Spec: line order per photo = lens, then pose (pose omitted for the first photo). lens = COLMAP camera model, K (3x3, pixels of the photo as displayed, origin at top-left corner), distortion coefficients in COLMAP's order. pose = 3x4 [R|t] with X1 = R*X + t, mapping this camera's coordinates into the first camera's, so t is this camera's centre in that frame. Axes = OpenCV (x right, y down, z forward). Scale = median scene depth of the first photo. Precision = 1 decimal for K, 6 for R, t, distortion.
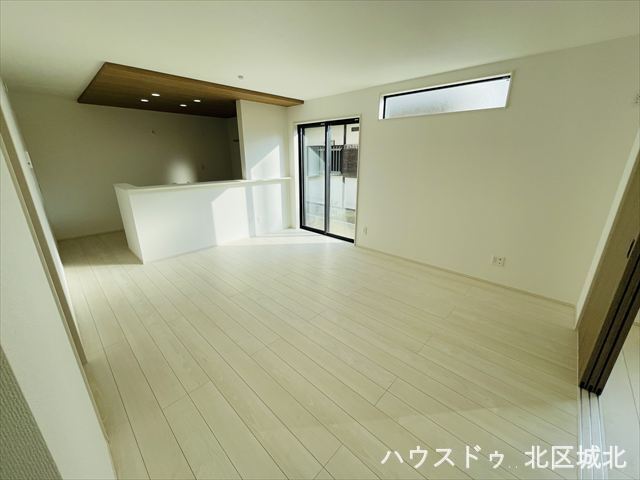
lens RADIAL K [[256.9, 0, 320.0], [0, 256.9, 240.0], [0, 0, 1]] dist [-0.000400, -0.000071]
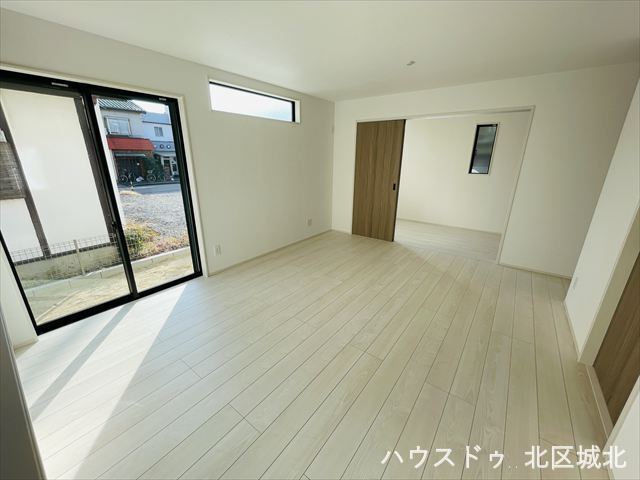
lens RADIAL K [[256.9, 0, 320.0], [0, 256.9, 240.0], [0, 0, 1]] dist [-0.000400, -0.000071]
pose [[-0.109150, -0.315229, 0.942718, -0.755329], [0.298538, 0.894206, 0.333573, -0.300194], [-0.948136, 0.317847, -0.003495, 0.888924]]
